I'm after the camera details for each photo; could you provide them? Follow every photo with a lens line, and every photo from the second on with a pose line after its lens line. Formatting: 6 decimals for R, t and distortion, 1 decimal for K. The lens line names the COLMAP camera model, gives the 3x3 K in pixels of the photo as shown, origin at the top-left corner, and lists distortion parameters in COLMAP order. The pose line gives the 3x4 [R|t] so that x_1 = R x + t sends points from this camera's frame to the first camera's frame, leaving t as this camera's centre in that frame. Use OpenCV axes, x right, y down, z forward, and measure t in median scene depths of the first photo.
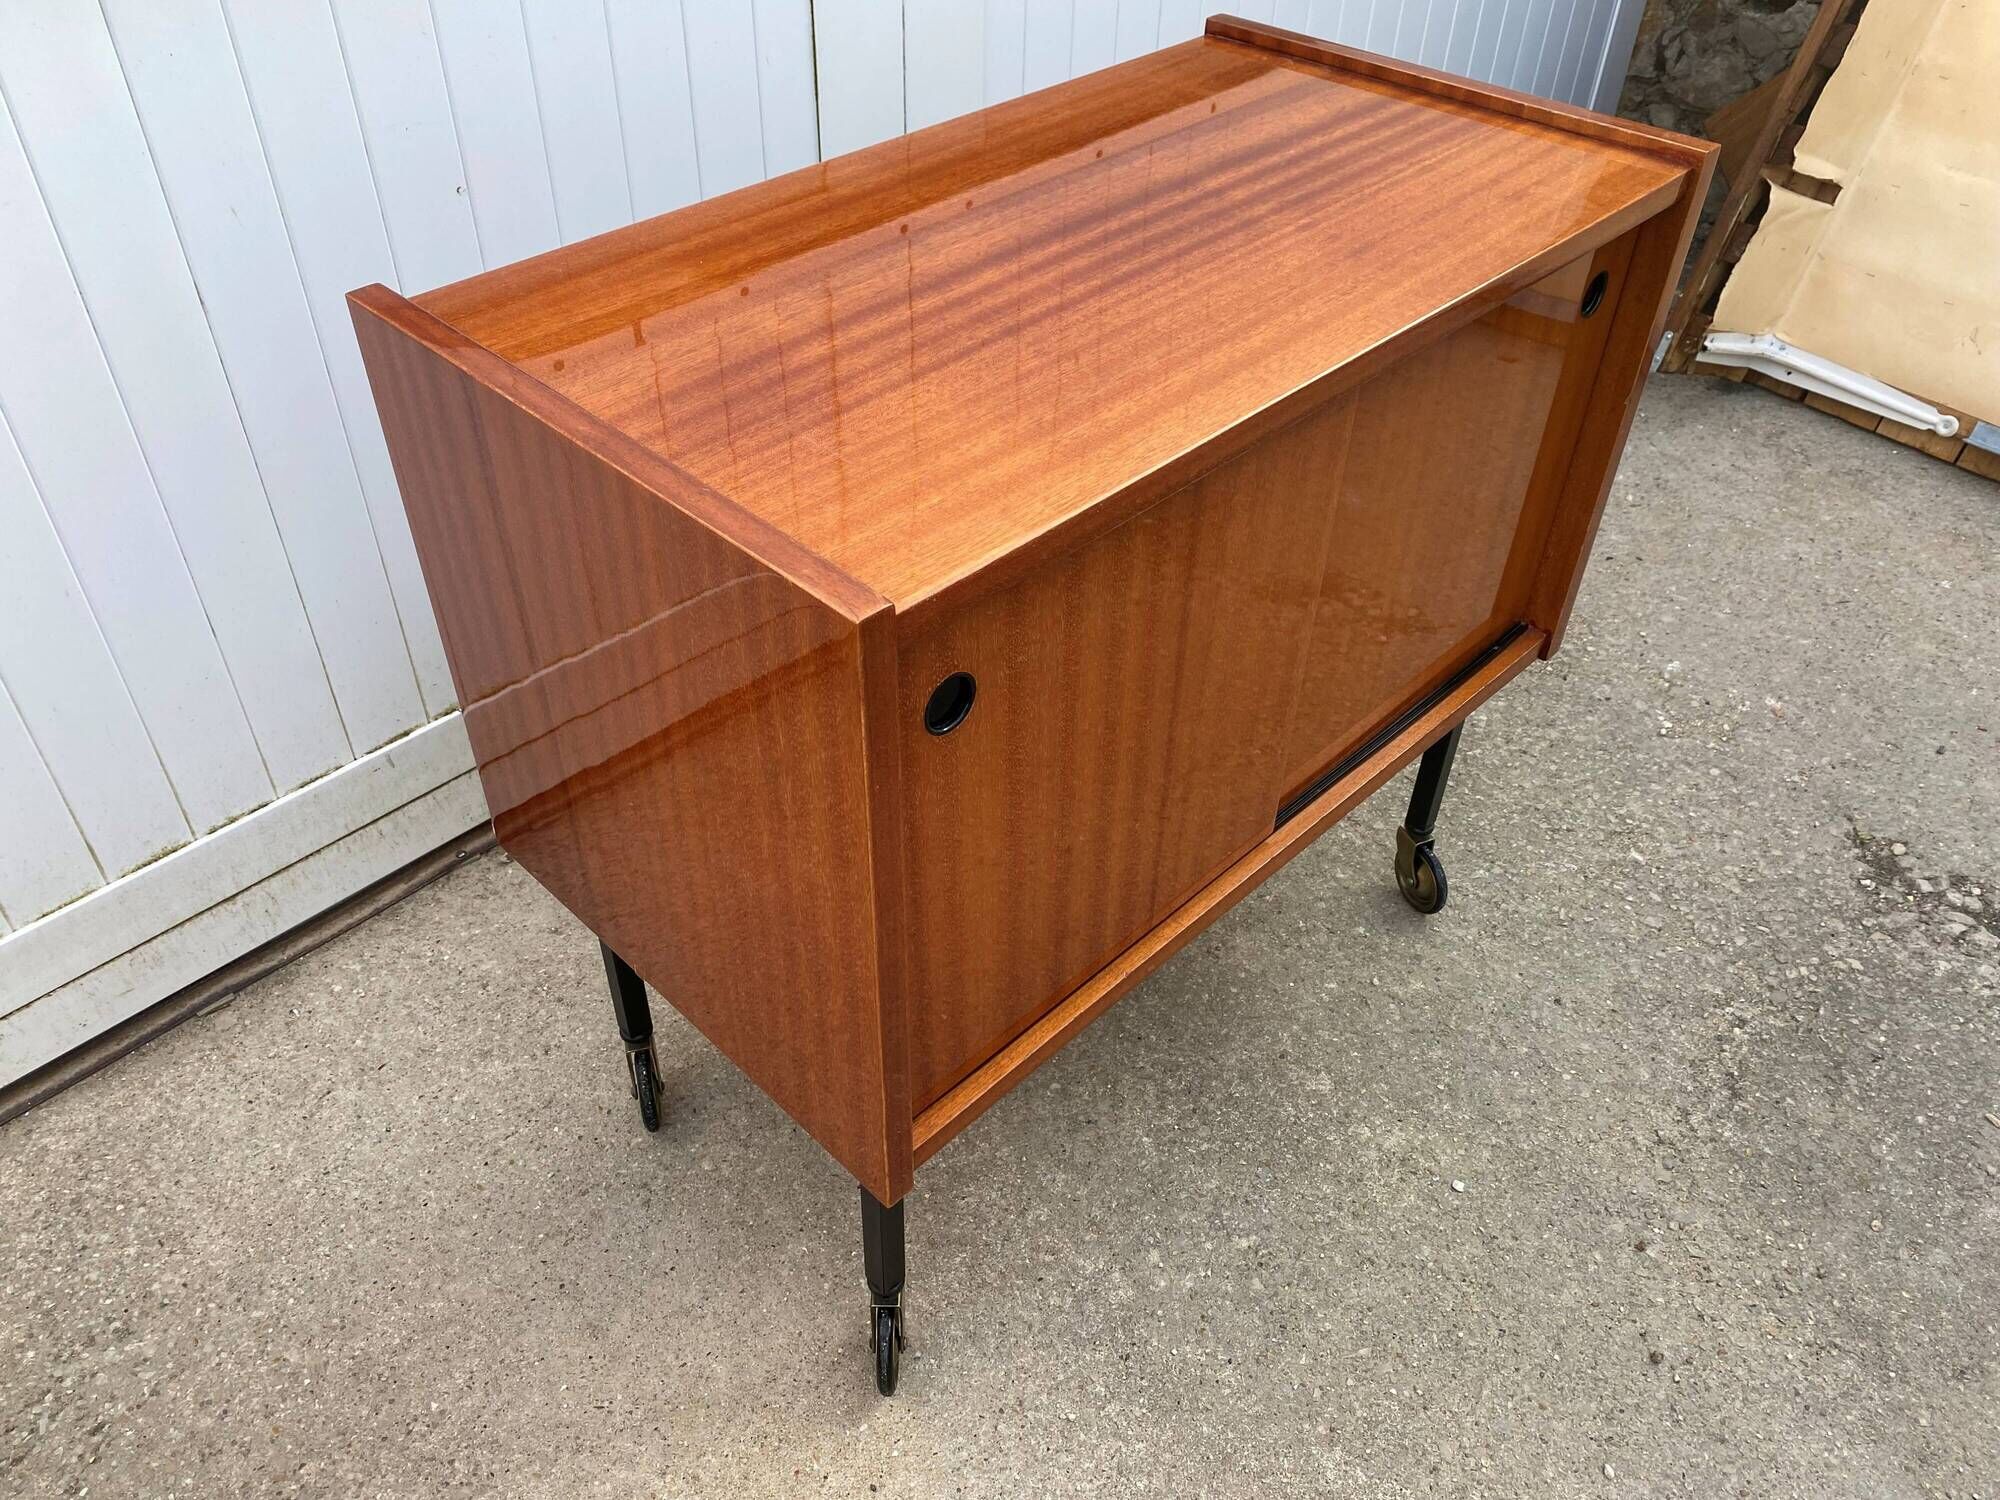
lens RADIAL K [[1527.8, 0, 973.2], [0, 1527.8, 755.2], [0, 0, 1]] dist [0.017924, -0.013730]
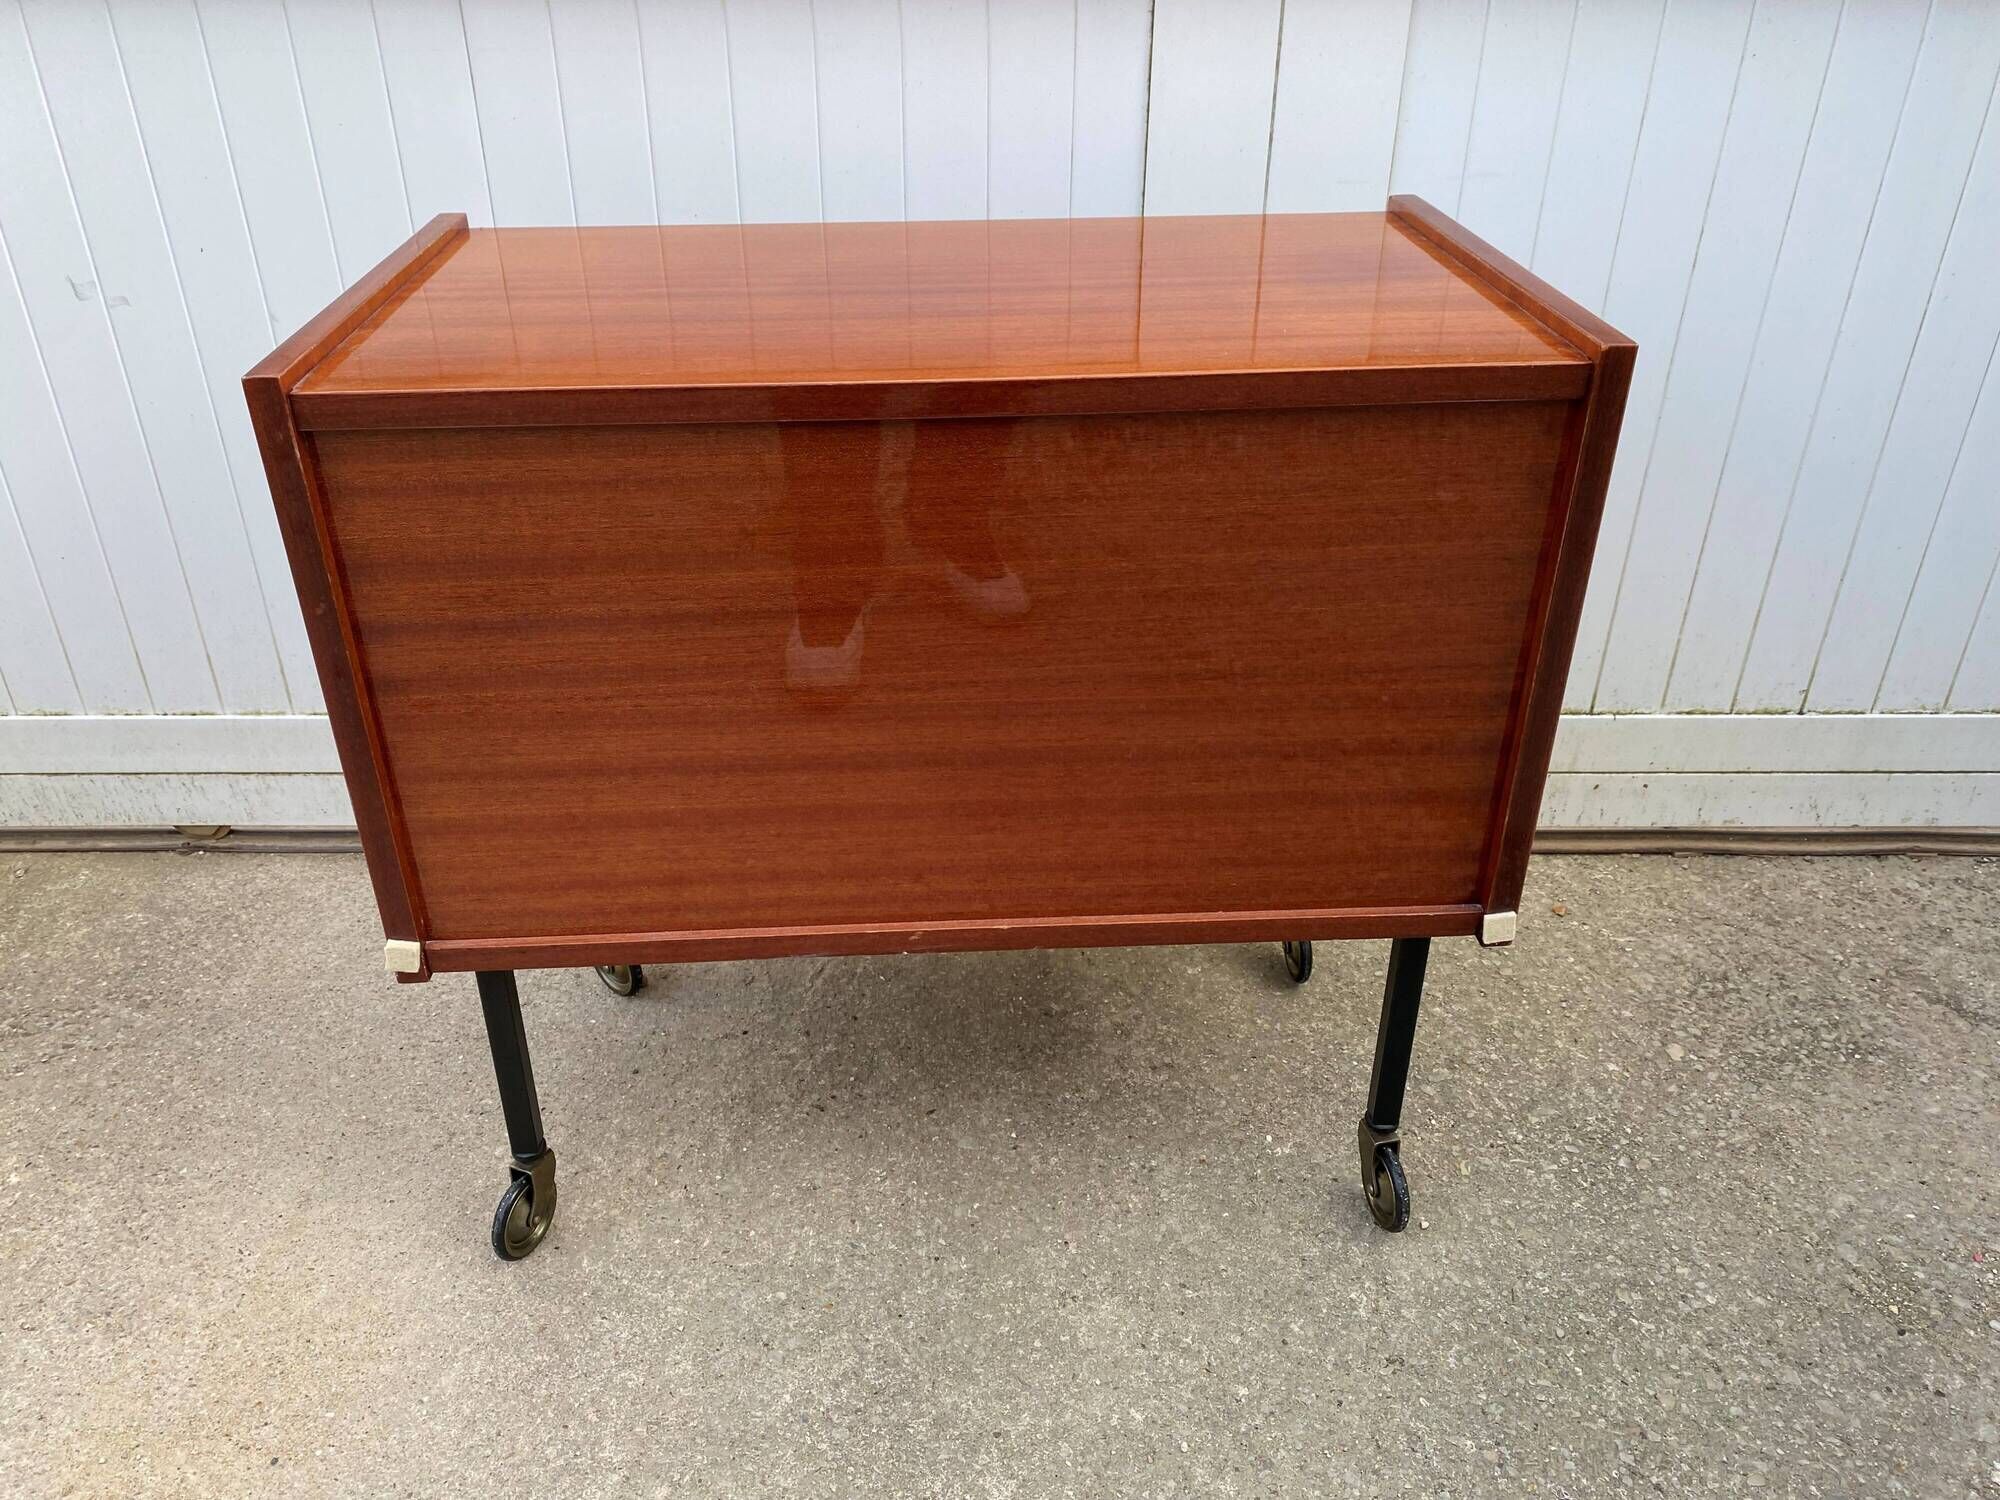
lens RADIAL K [[1527.8, 0, 967.5], [0, 1527.8, 736.2], [0, 0, 1]] dist [0.017924, -0.013730]
pose [[0.696479, 0.349501, -0.626711, 0.629540], [-0.462503, 0.886400, -0.019668, -0.114397], [0.548643, 0.303554, 0.779003, 0.287647]]
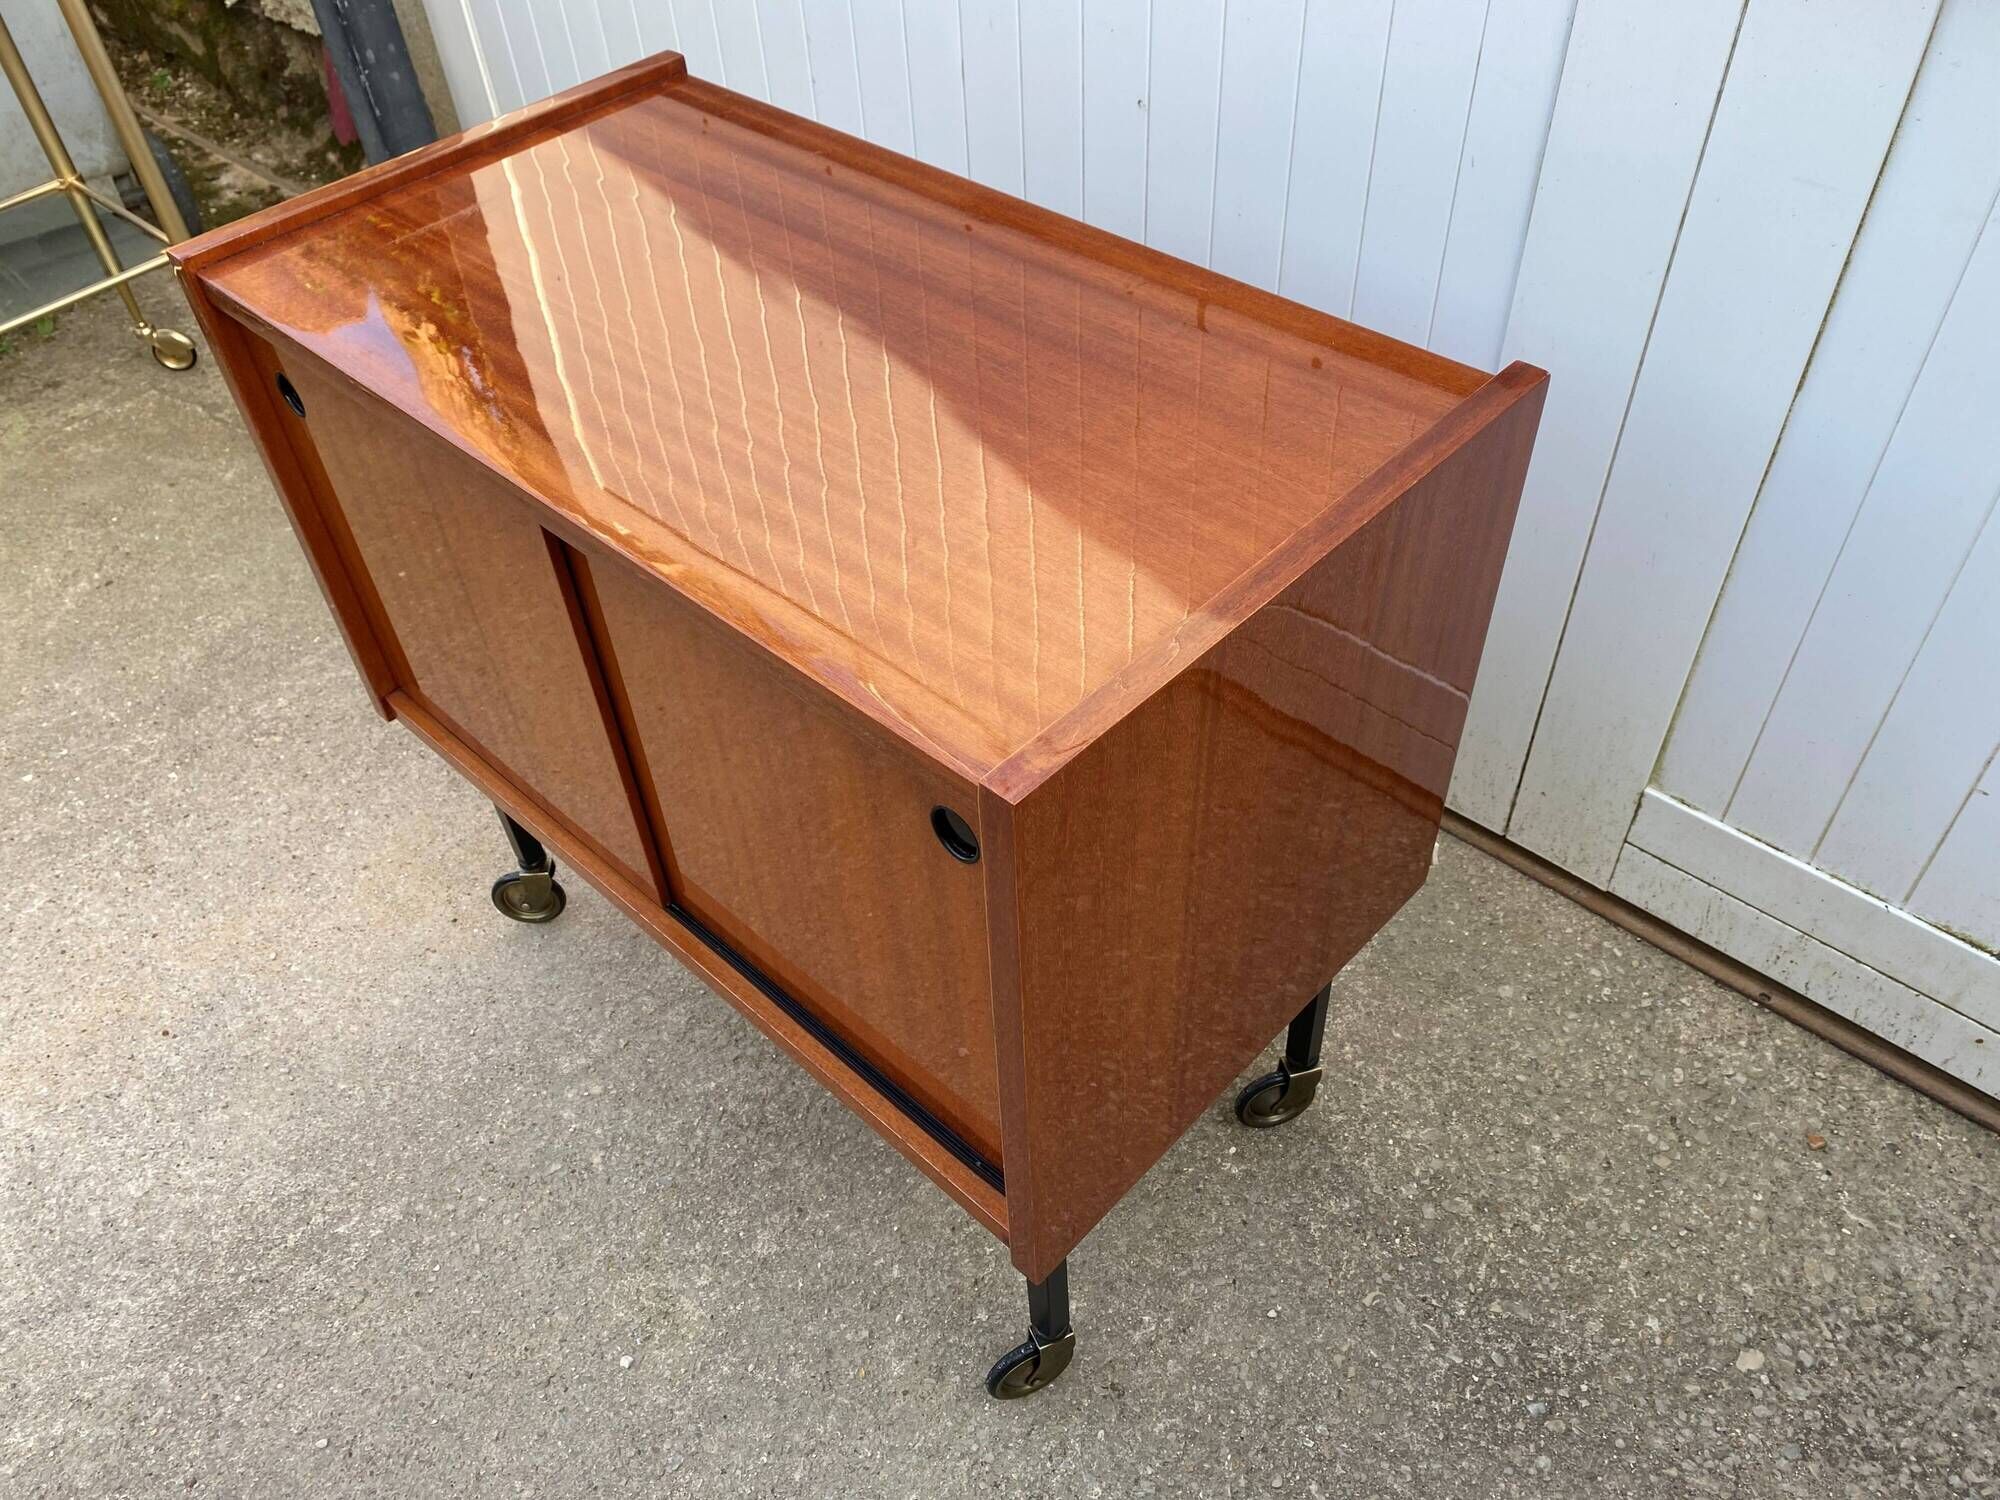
lens RADIAL K [[1527.8, 0, 966.2], [0, 1527.8, 759.6], [0, 0, 1]] dist [0.017924, -0.013730]
pose [[0.019323, 0.703213, -0.710717, 0.764704], [-0.611905, 0.570488, 0.547828, -0.614363], [0.790695, 0.424306, 0.441324, 0.602421]]
